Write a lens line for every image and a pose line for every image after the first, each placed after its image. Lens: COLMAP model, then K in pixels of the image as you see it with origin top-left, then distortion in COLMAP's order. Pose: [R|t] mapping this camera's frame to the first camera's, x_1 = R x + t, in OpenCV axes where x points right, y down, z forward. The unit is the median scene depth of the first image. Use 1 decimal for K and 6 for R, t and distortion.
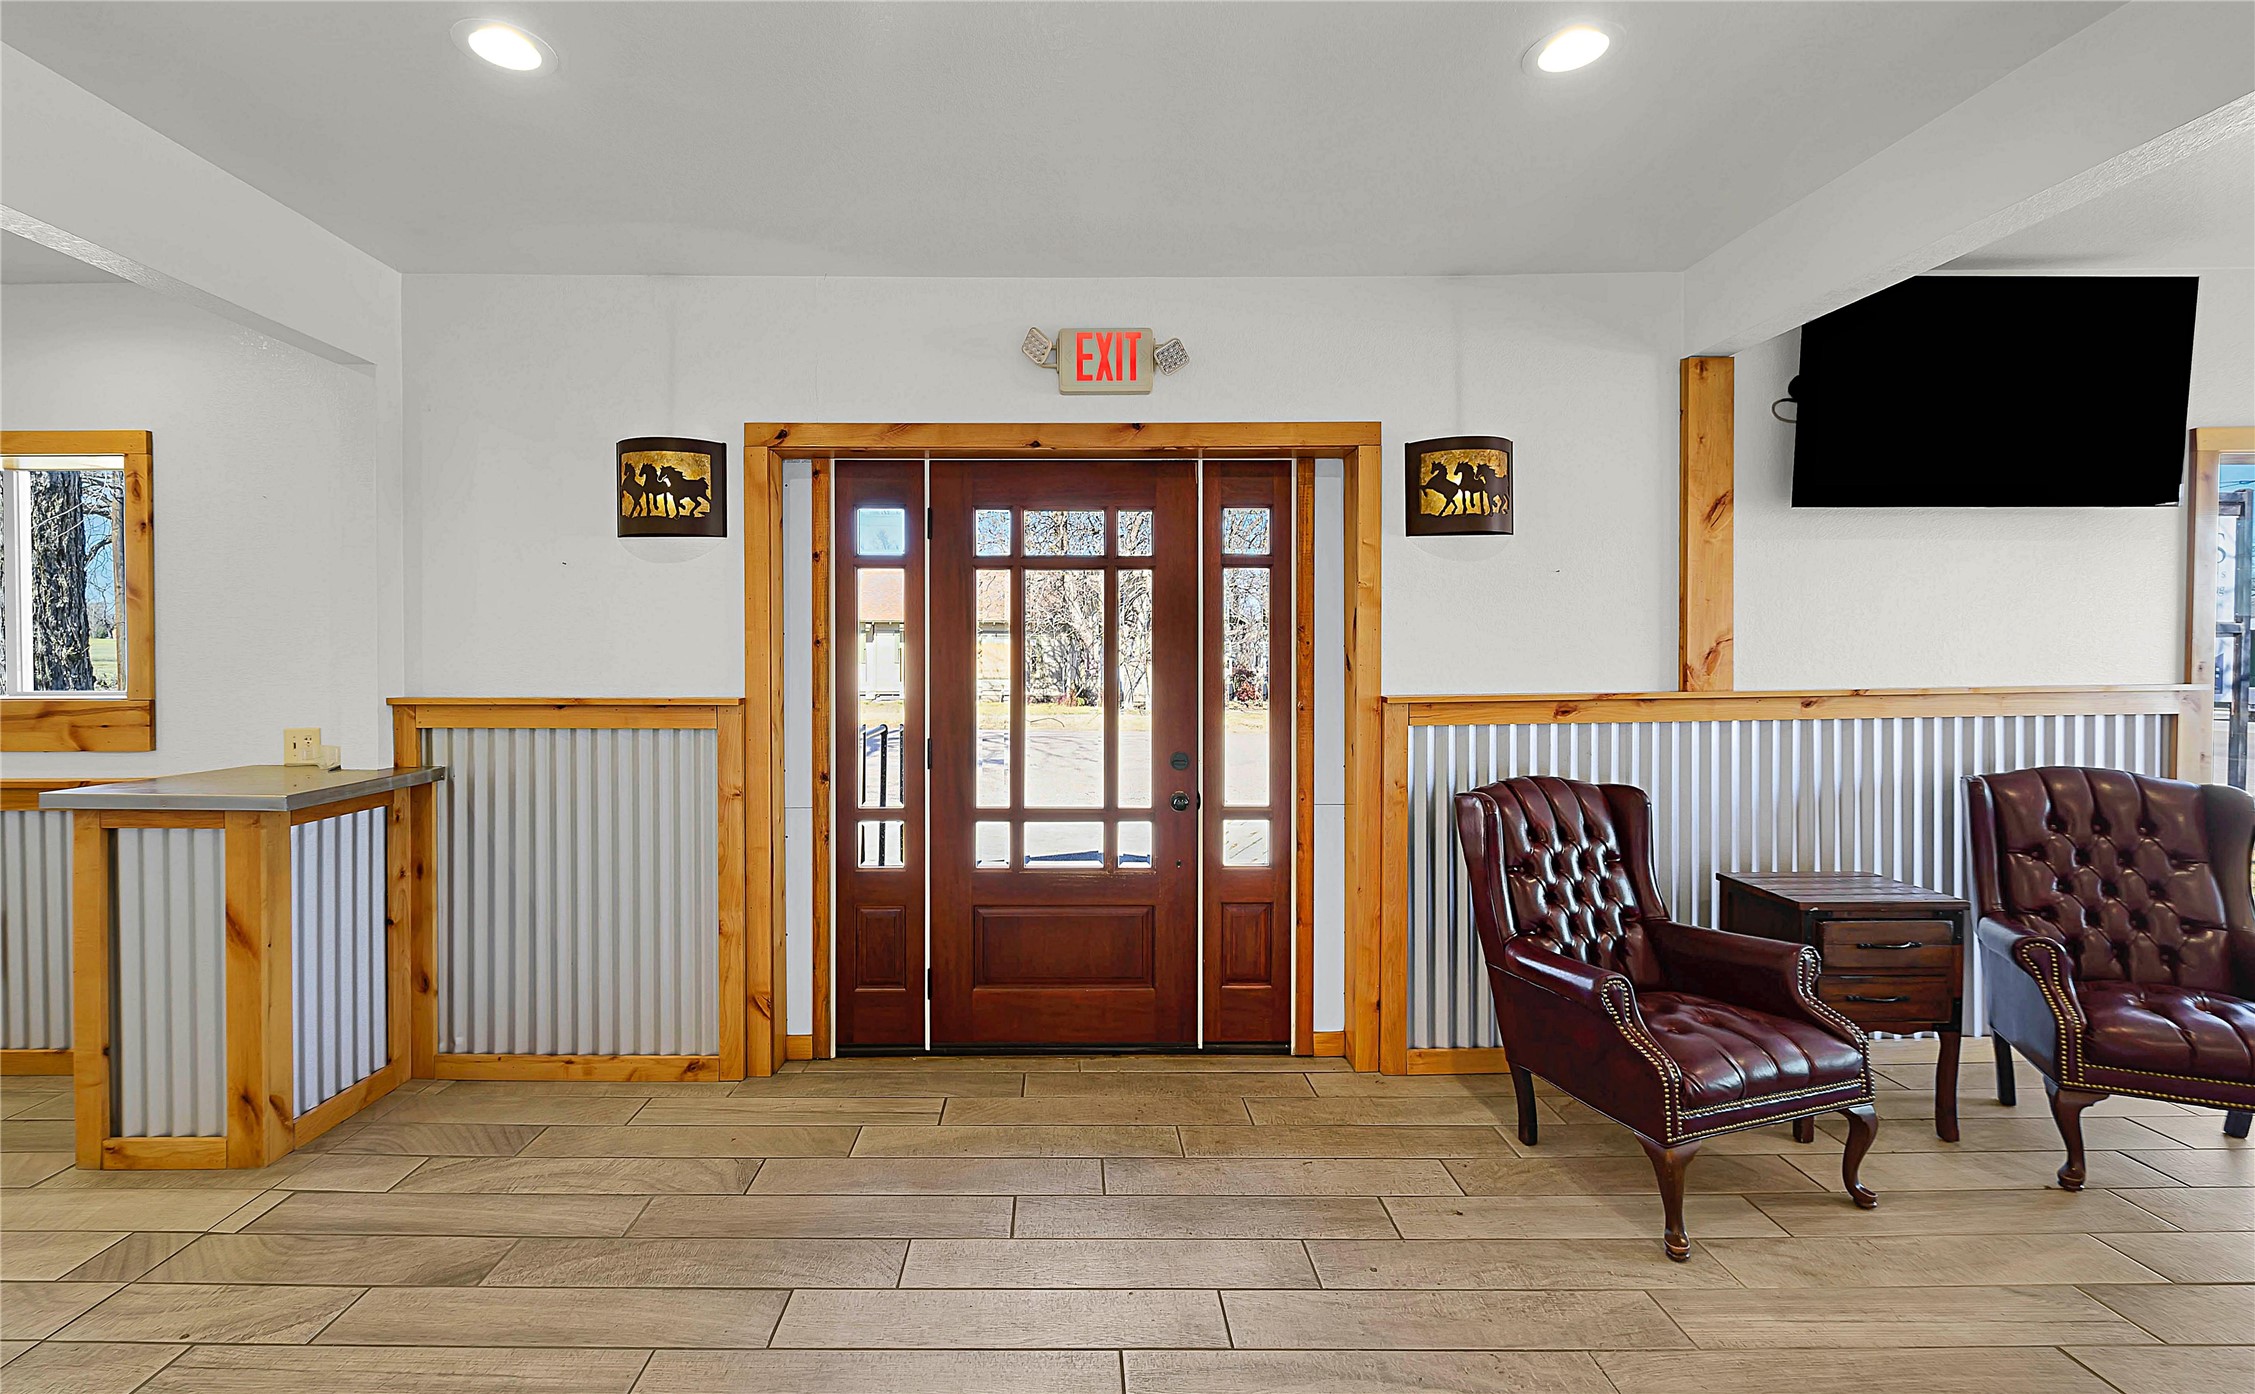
lens RADIAL K [[978.1, 0, 1127.2], [0, 978.1, 666.1], [0, 0, 1]] dist [-0.002148, -0.000241]
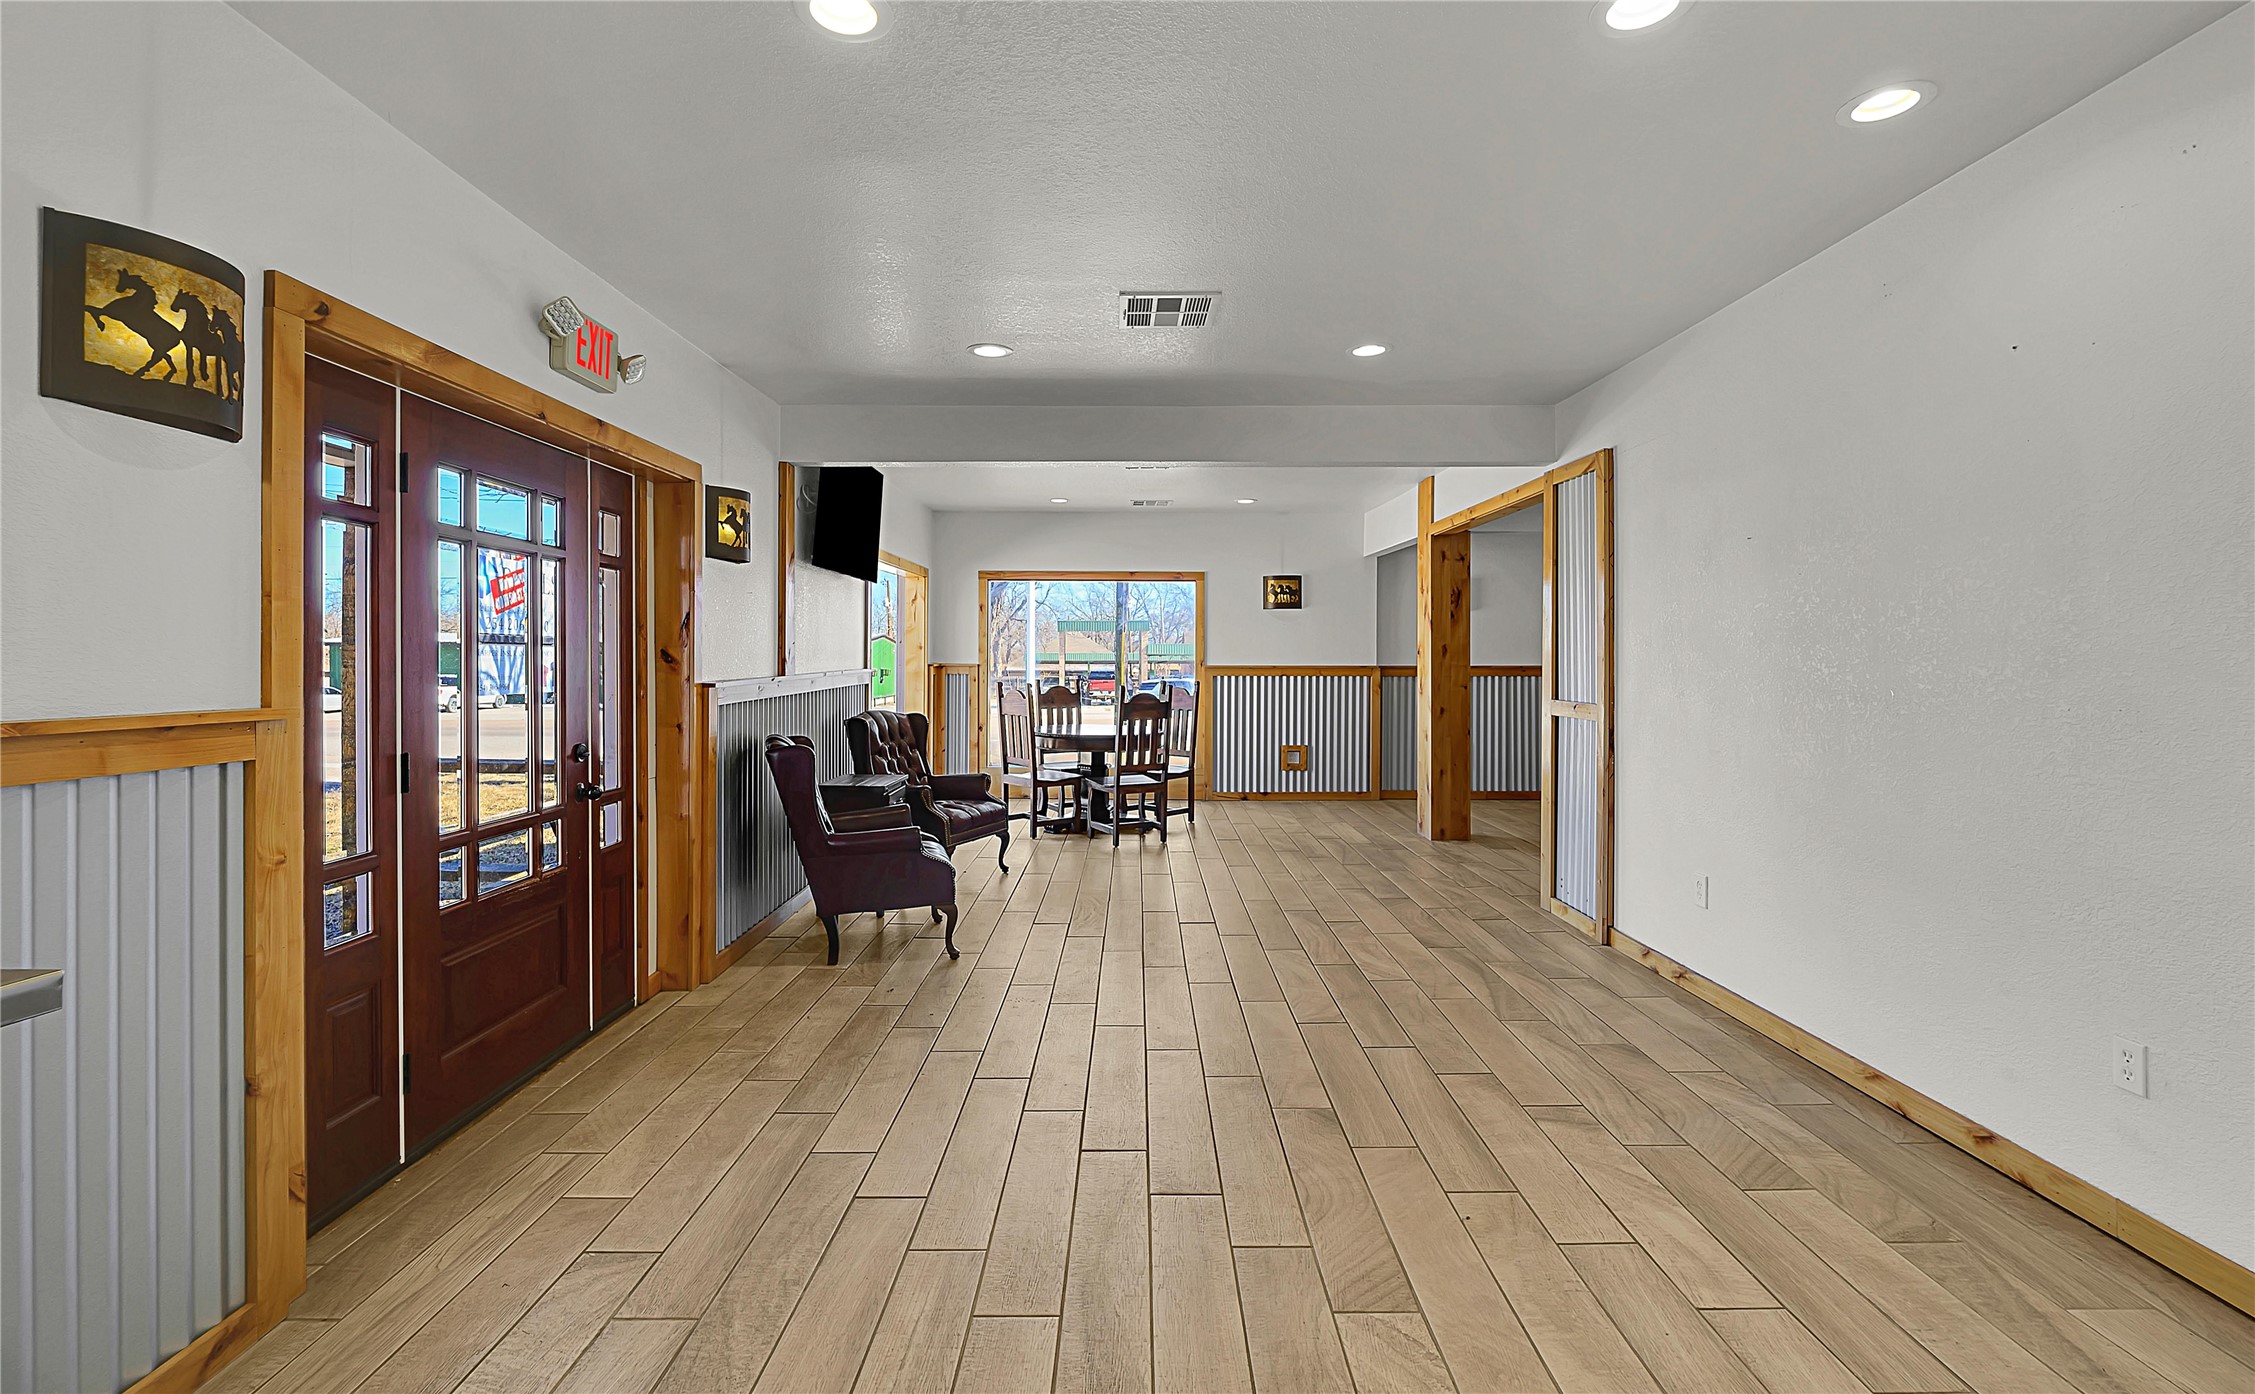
lens RADIAL K [[978.1, 0, 1127.2], [0, 978.1, 666.1], [0, 0, 1]] dist [-0.002148, -0.000241]
pose [[0.012165, -0.003649, 0.999919, -0.987353], [0.003515, 0.999987, 0.003607, 0.004810], [-0.999920, 0.003470, 0.012177, 0.438314]]
